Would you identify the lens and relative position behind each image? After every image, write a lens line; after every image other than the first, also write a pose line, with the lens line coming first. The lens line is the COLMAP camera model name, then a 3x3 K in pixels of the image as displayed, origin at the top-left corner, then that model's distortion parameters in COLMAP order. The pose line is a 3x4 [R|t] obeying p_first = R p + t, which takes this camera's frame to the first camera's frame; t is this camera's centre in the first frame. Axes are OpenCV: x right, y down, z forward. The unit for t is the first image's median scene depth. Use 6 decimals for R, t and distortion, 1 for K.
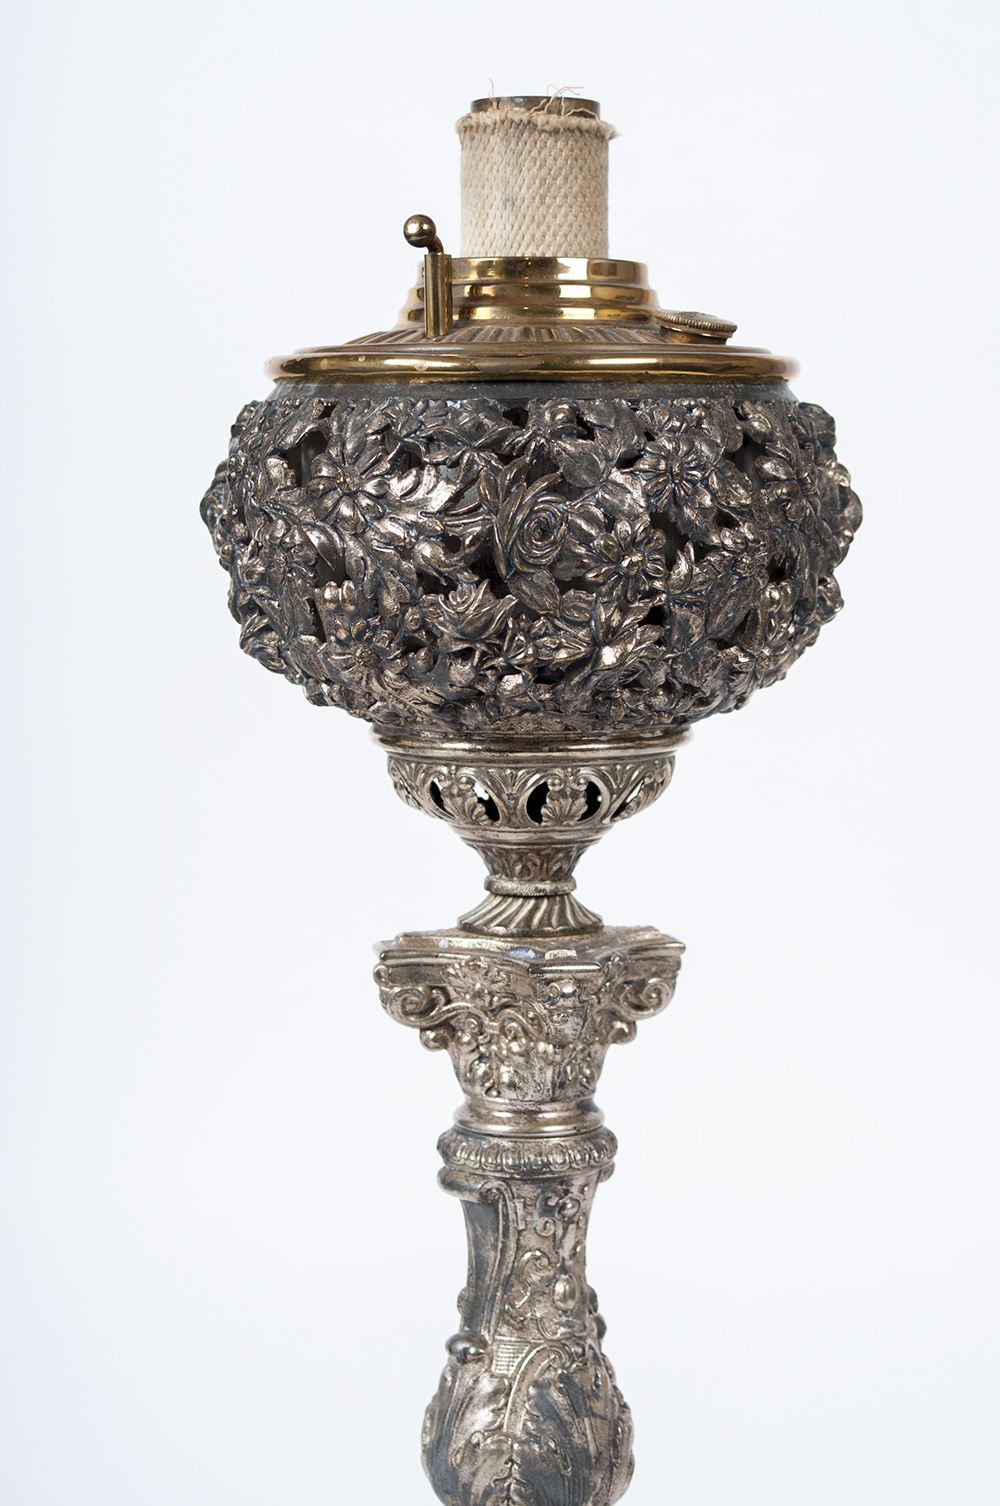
lens RADIAL K [[3266.6, 0, 500.0], [0, 3266.6, 753.0], [0, 0, 1]] dist [0.011922, -0.321267]
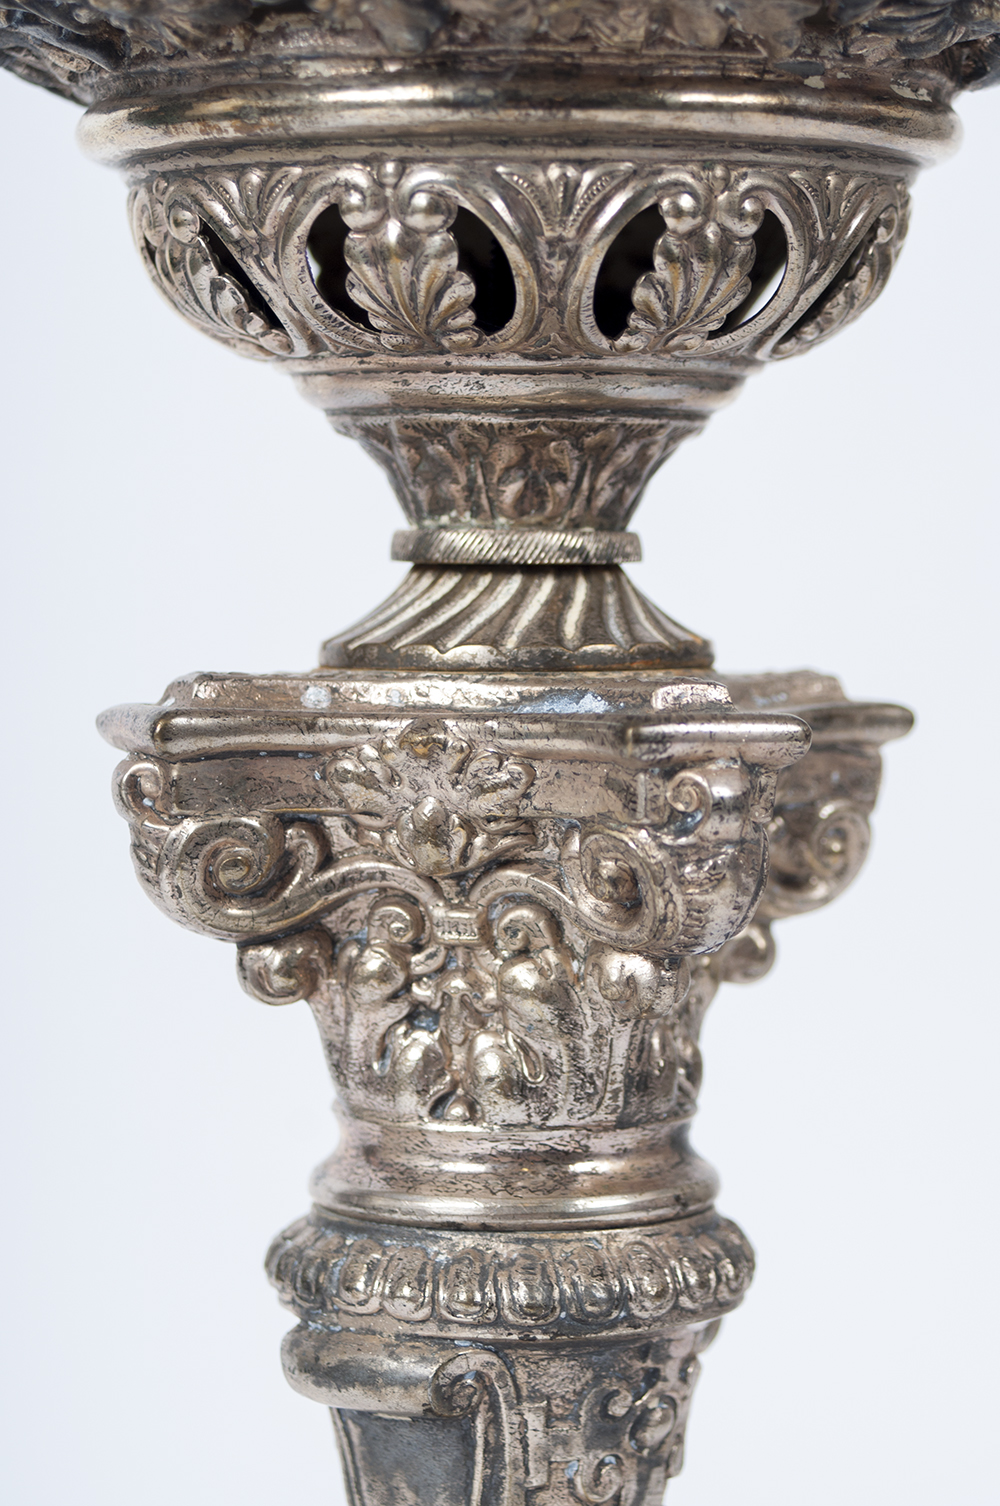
lens RADIAL K [[4293.8, 0, 500.0], [0, 4293.8, 753.0], [0, 0, 1]] dist [0.020091, 0.436685]
pose [[0.969315, -0.009971, 0.245618, -0.114310], [0.020938, 0.998895, -0.042079, 0.085161], [-0.244927, 0.045930, 0.968453, 0.539858]]
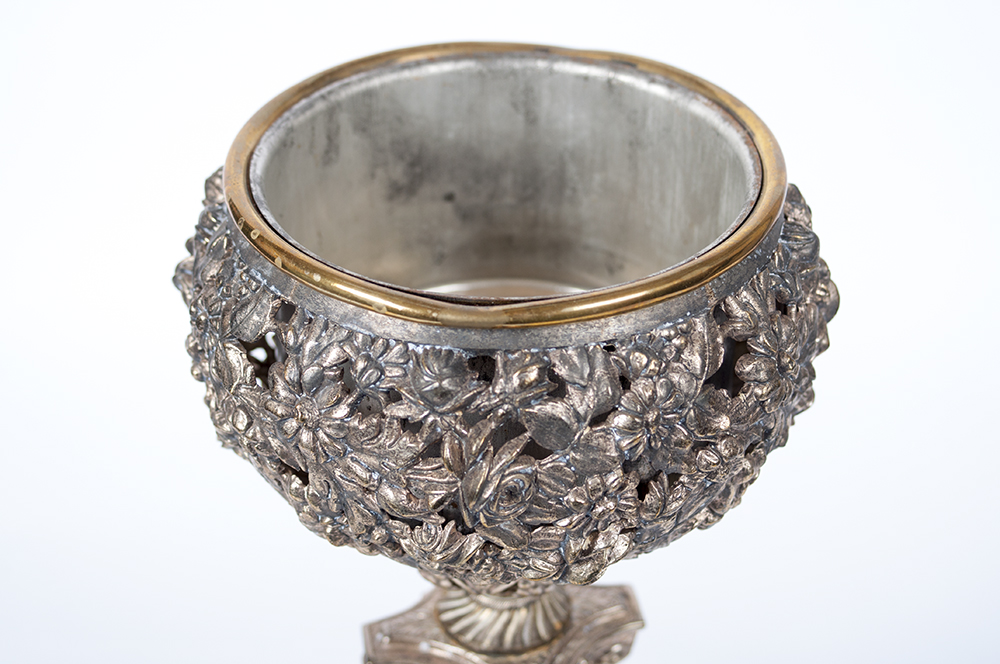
lens RADIAL K [[2027.0, 0, 500.0], [0, 2027.0, 332.0], [0, 0, 1]] dist [-0.040220, -0.040577]
pose [[0.999948, 0.002894, -0.009825, 0.014363], [0.002105, 0.880740, 0.473595, -0.356029], [0.010024, -0.473591, 0.880688, 0.457151]]
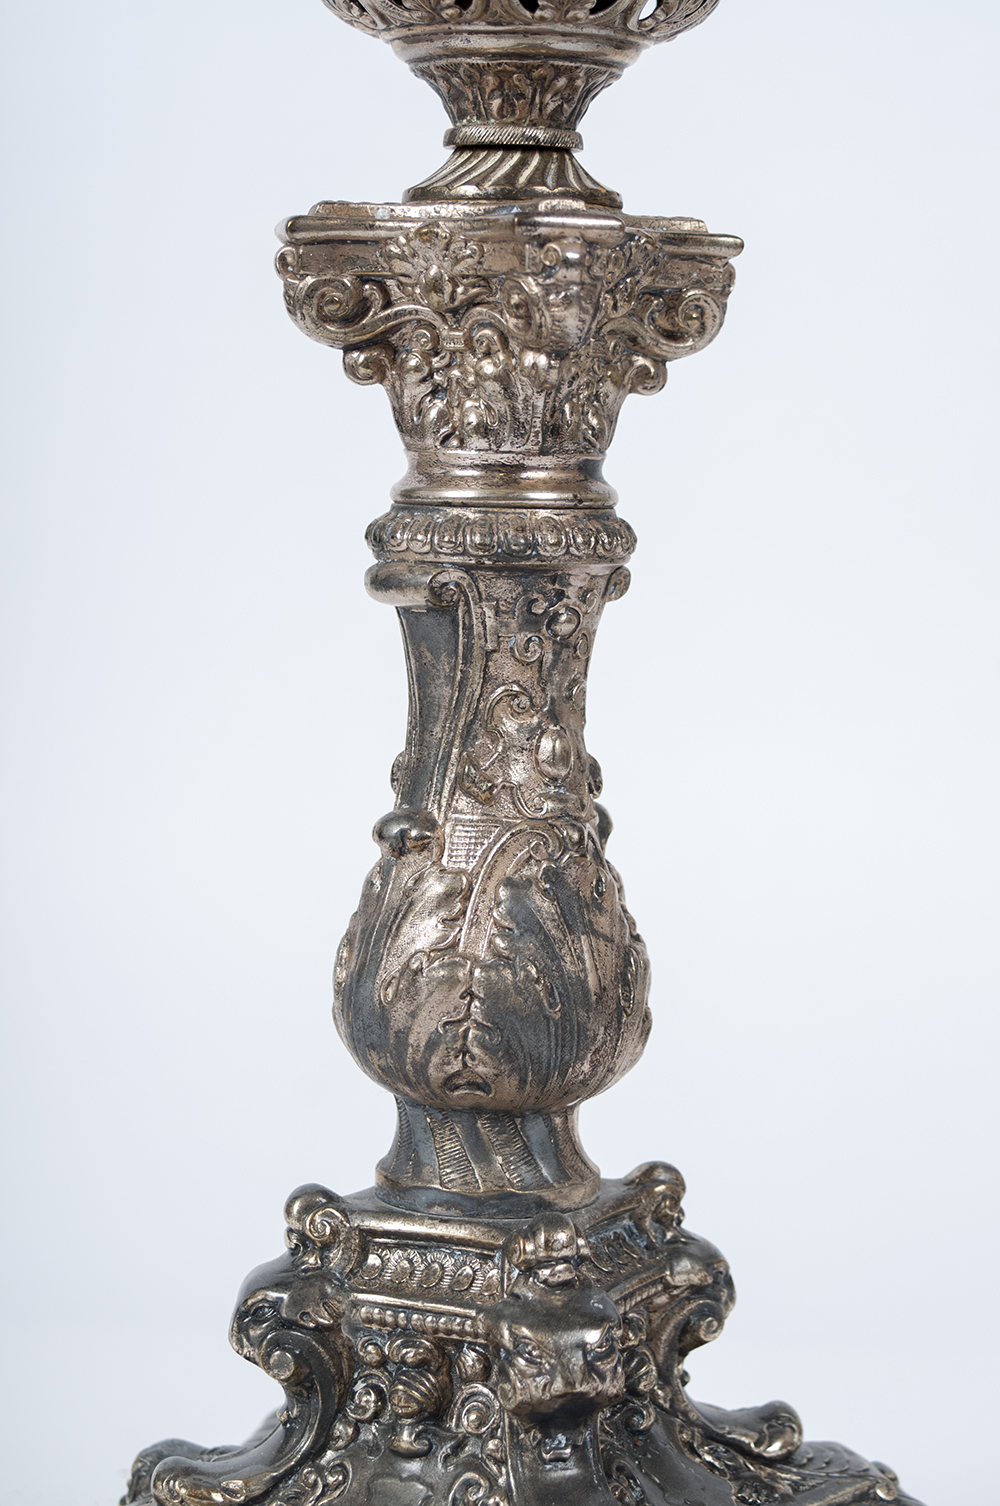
lens RADIAL K [[3378.0, 0, 500.0], [0, 3378.0, 753.0], [0, 0, 1]] dist [-0.019882, 0.089855]
pose [[0.999488, 0.018681, 0.025986, -0.009211], [-0.018747, 0.999822, 0.002298, 0.166385], [-0.025938, -0.002784, 0.999660, 0.315799]]
